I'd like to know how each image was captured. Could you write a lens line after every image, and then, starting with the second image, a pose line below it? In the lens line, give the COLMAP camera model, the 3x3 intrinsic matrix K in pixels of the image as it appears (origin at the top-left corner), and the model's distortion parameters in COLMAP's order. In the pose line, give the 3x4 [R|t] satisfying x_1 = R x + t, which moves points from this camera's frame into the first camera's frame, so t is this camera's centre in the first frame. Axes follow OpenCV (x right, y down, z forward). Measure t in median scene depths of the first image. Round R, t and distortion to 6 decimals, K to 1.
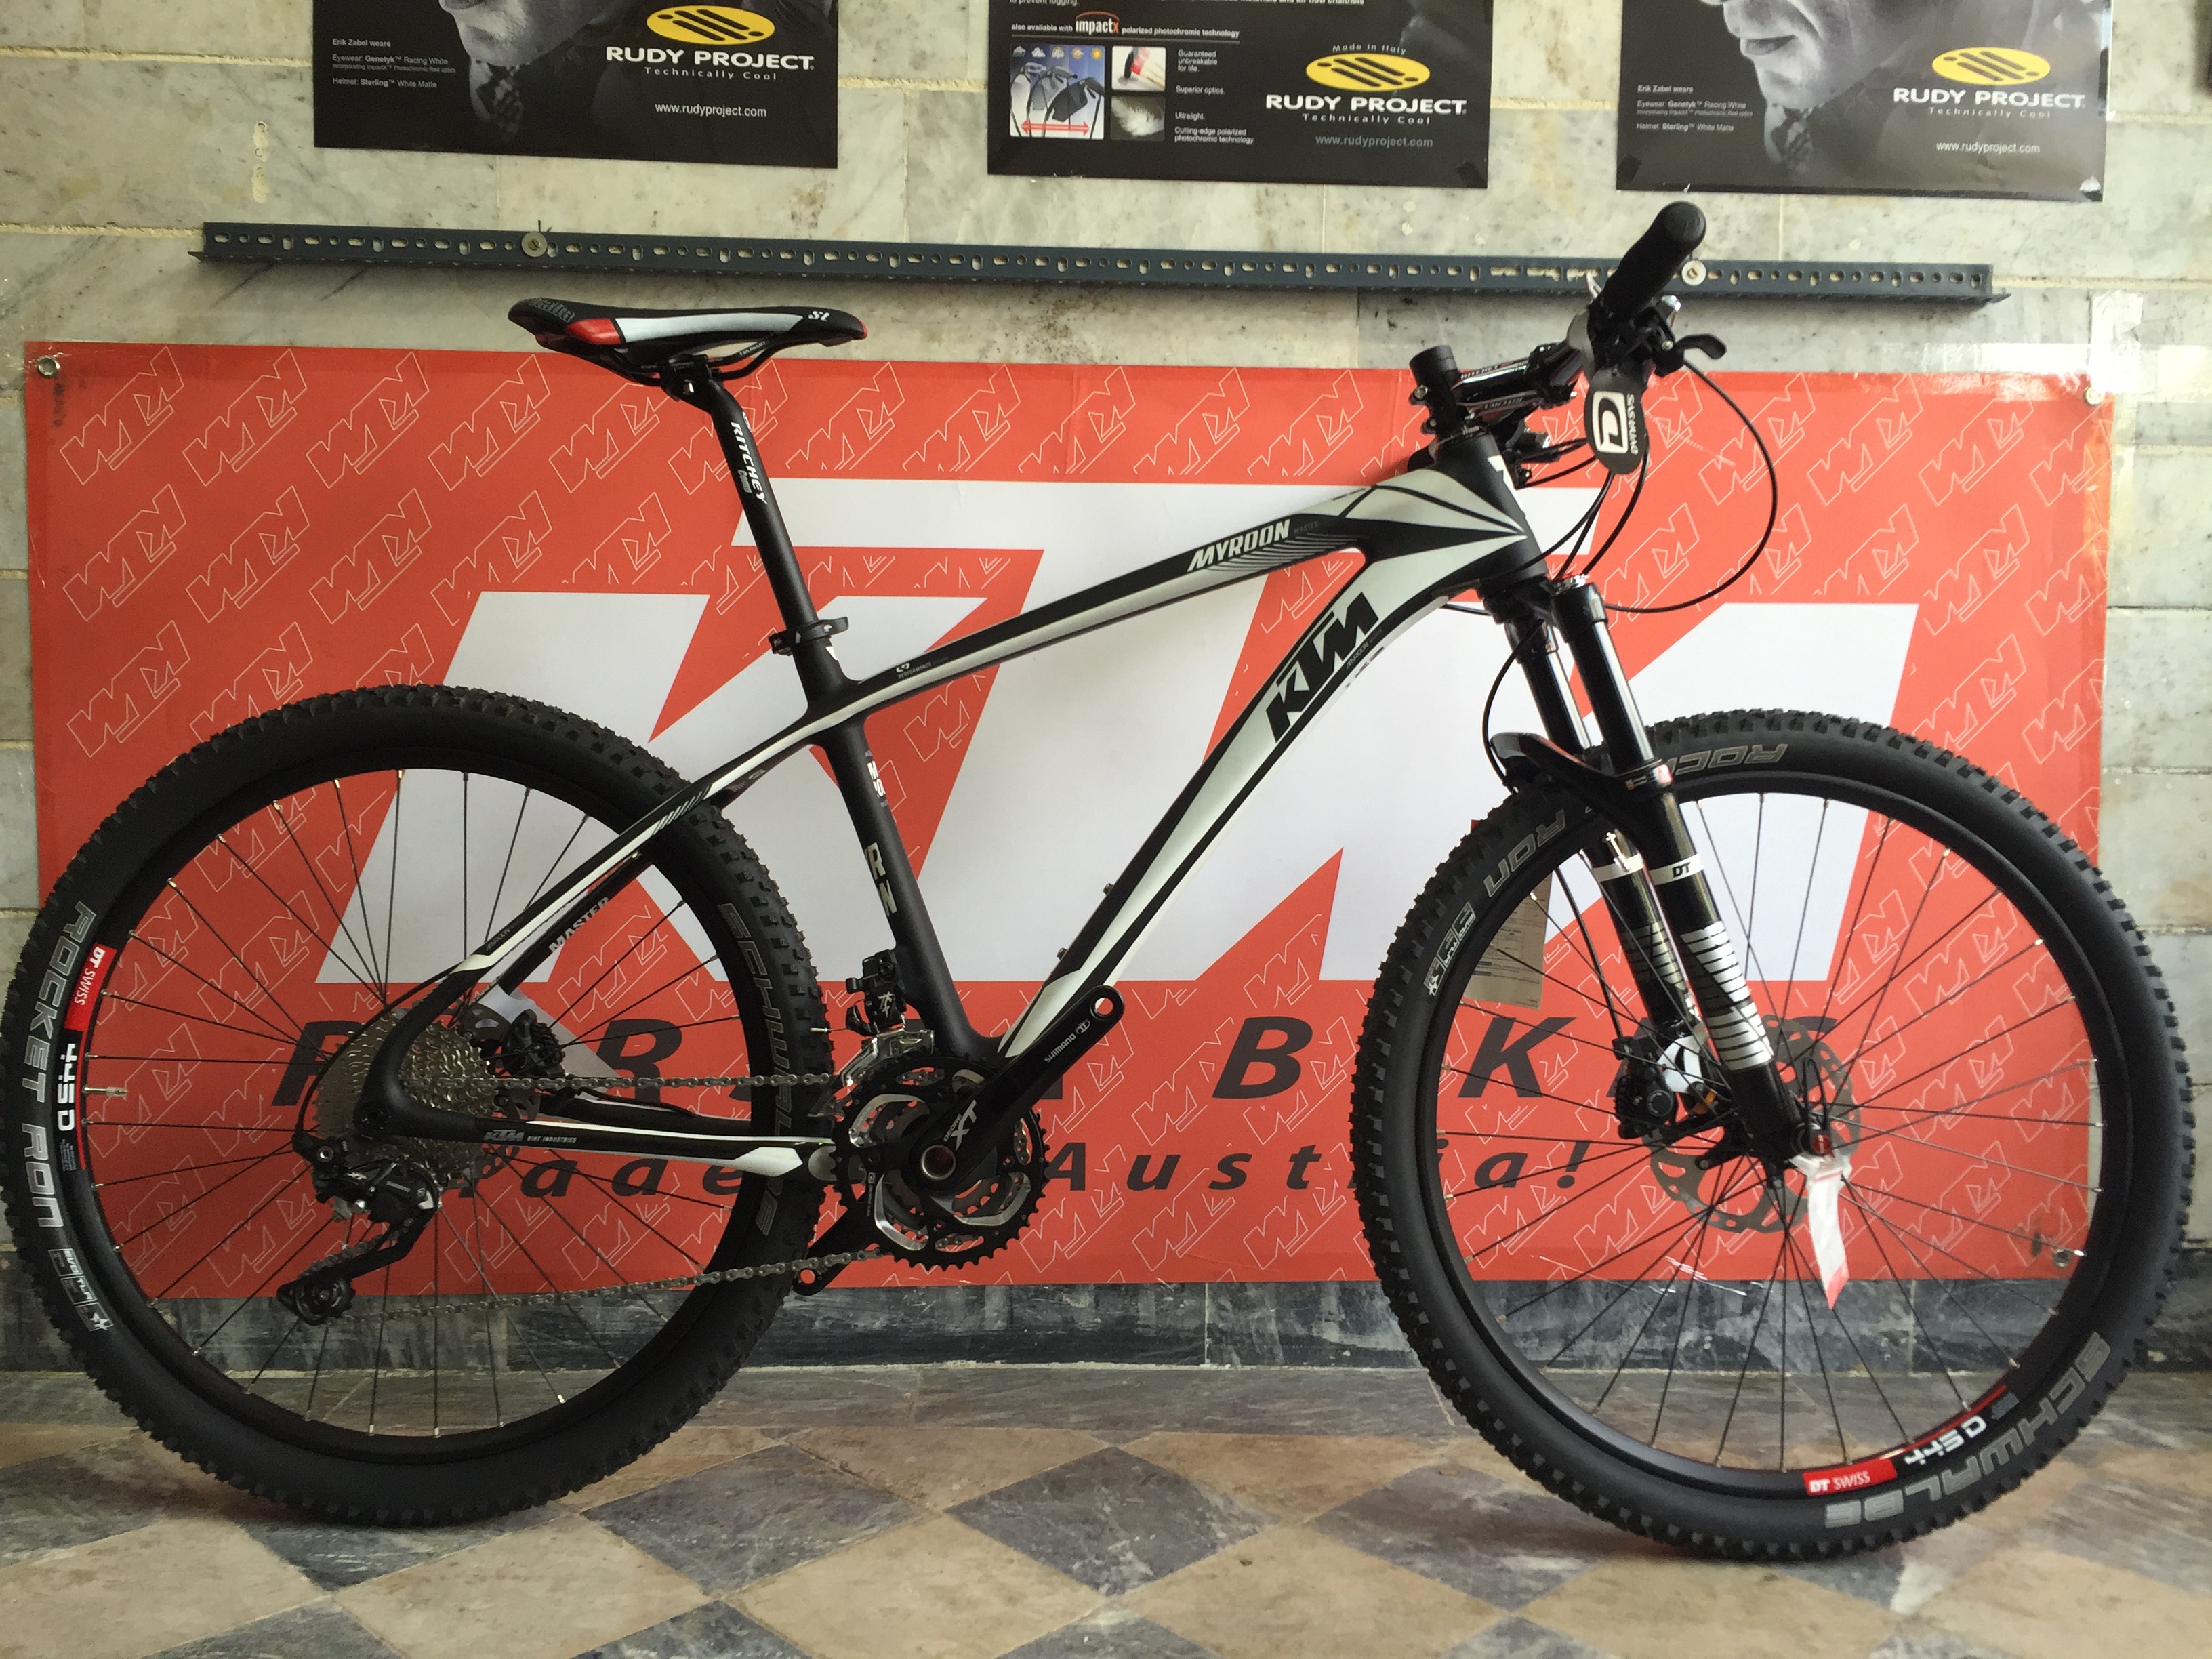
lens RADIAL K [[1884.4, 0, 1147.8], [0, 1884.4, 835.3], [0, 0, 1]] dist [0.084604, -0.093778]
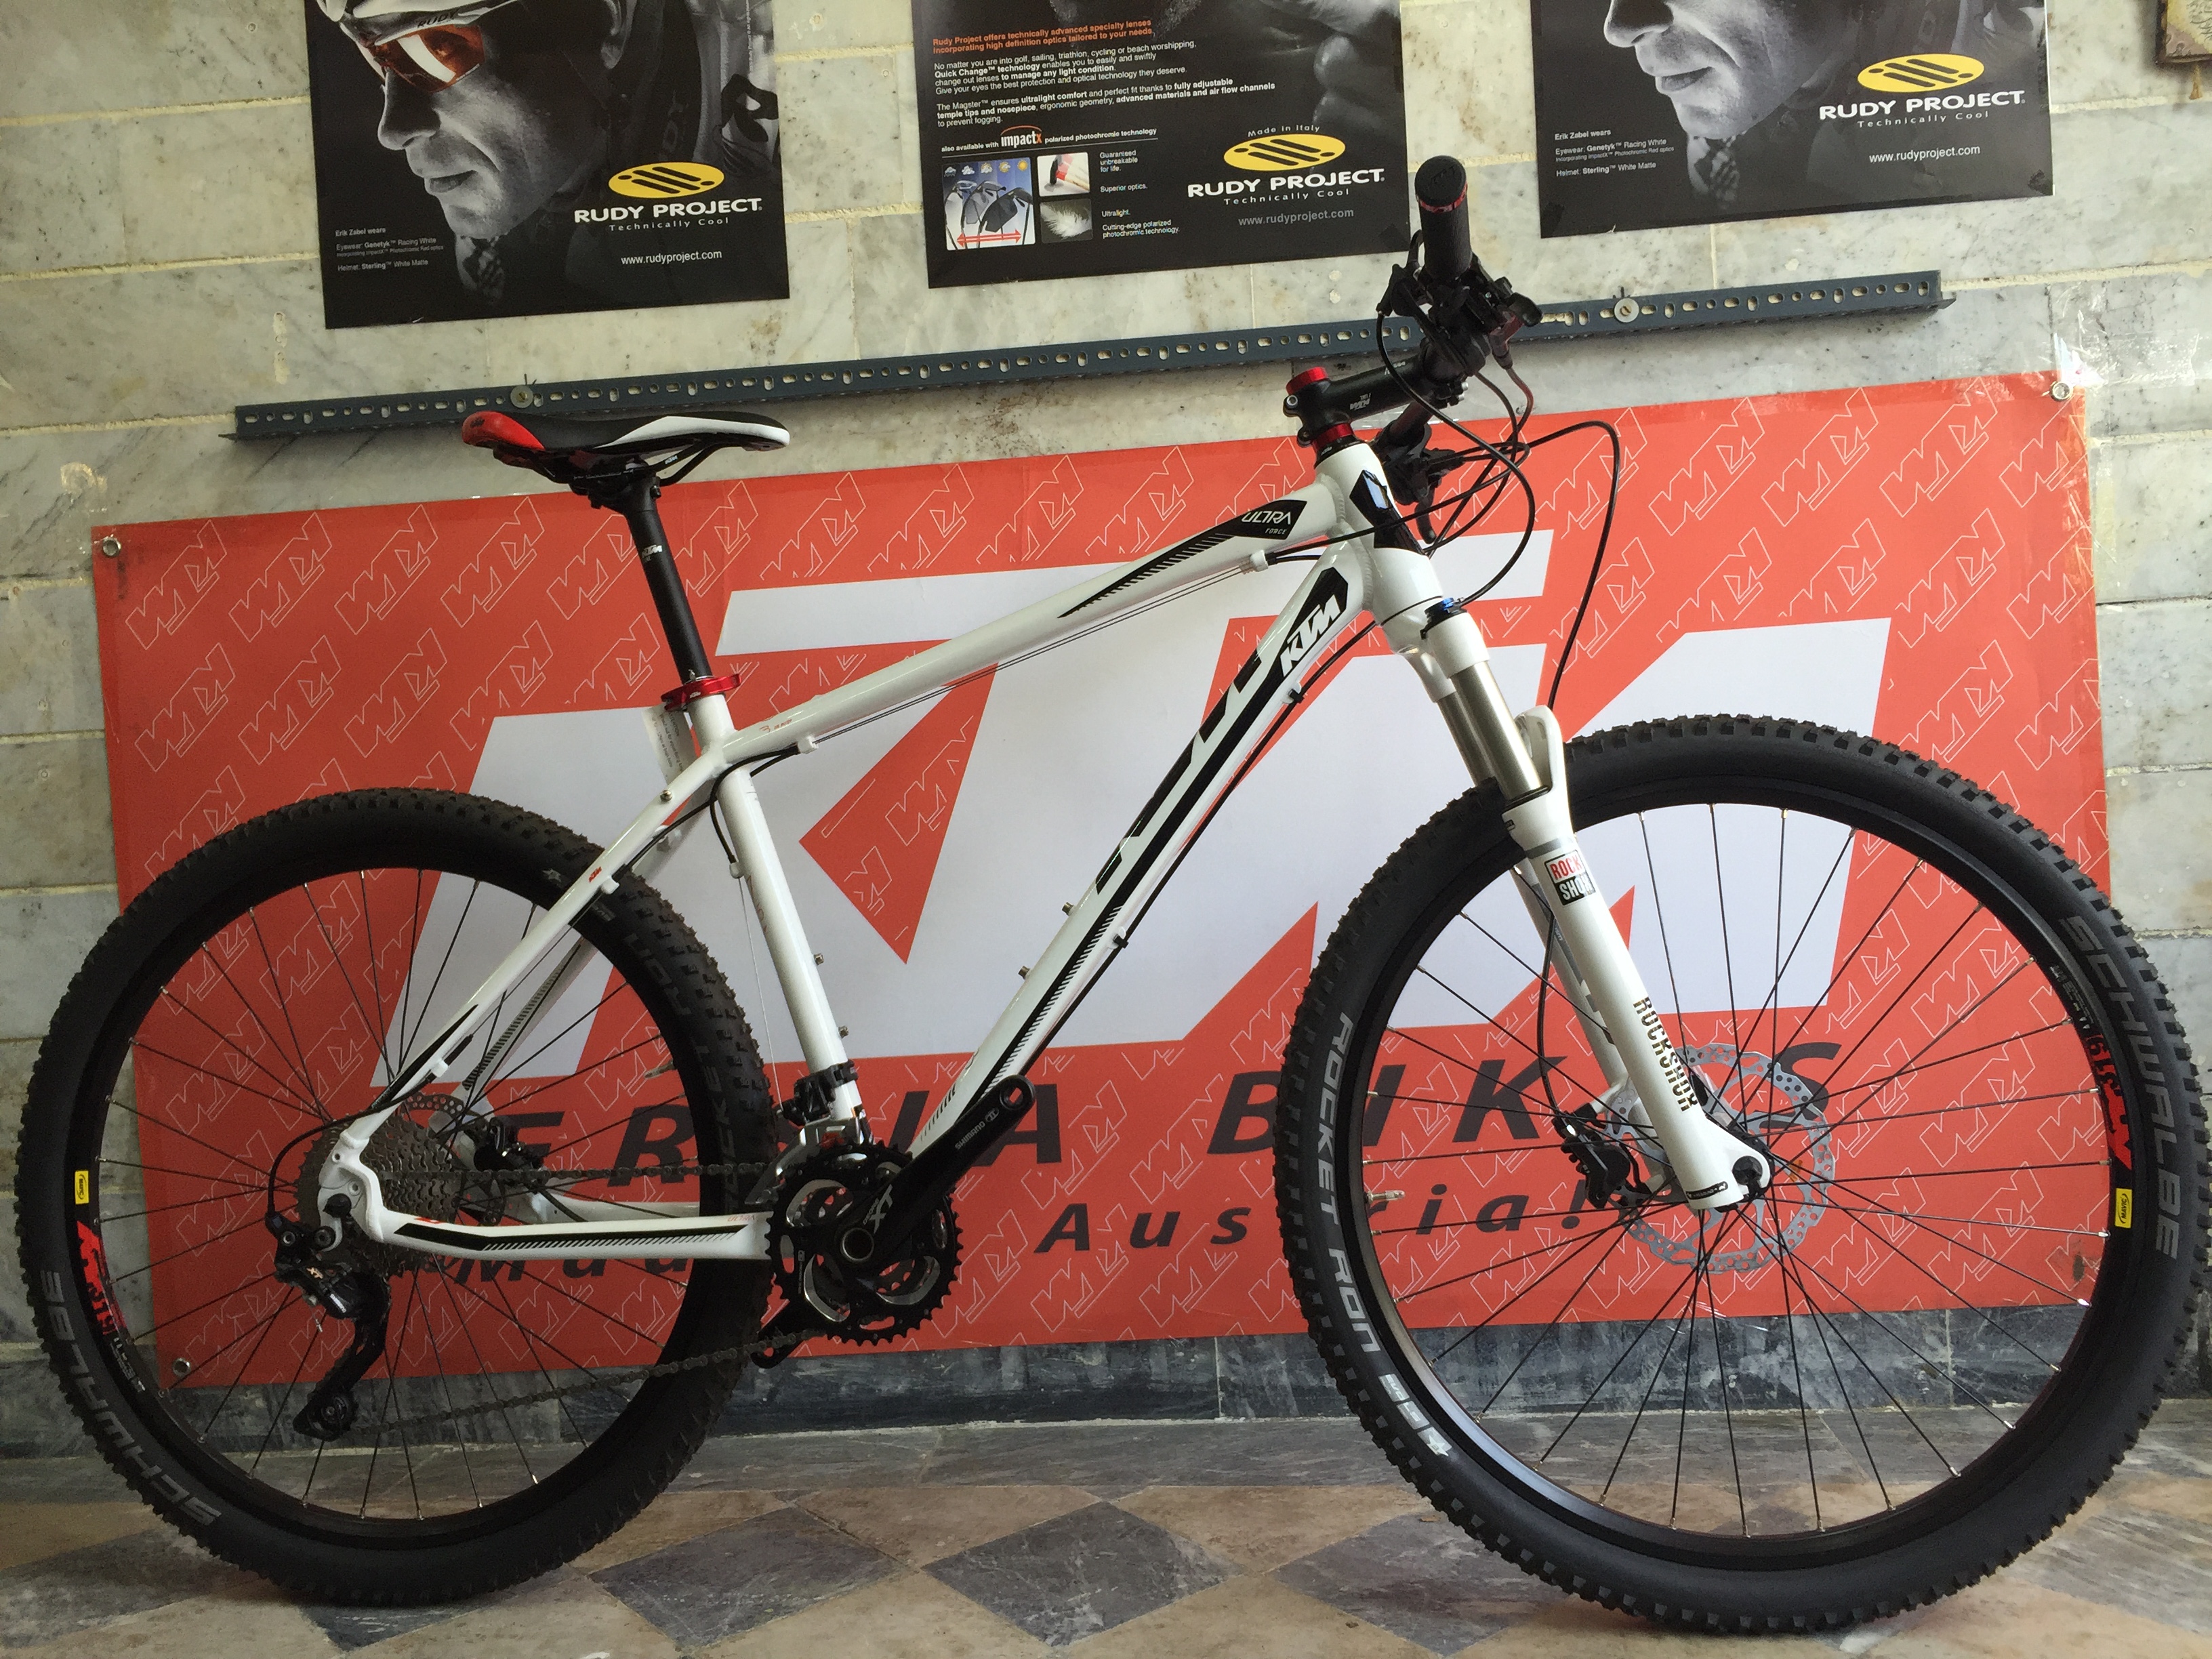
lens RADIAL K [[1884.6, 0, 1124.1], [0, 1884.6, 826.5], [0, 0, 1]] dist [0.082882, -0.095119]
pose [[0.989512, -0.068276, -0.127293, 0.136195], [0.064308, 0.997315, -0.035026, -0.004877], [0.129343, 0.026473, 0.991247, -0.024298]]
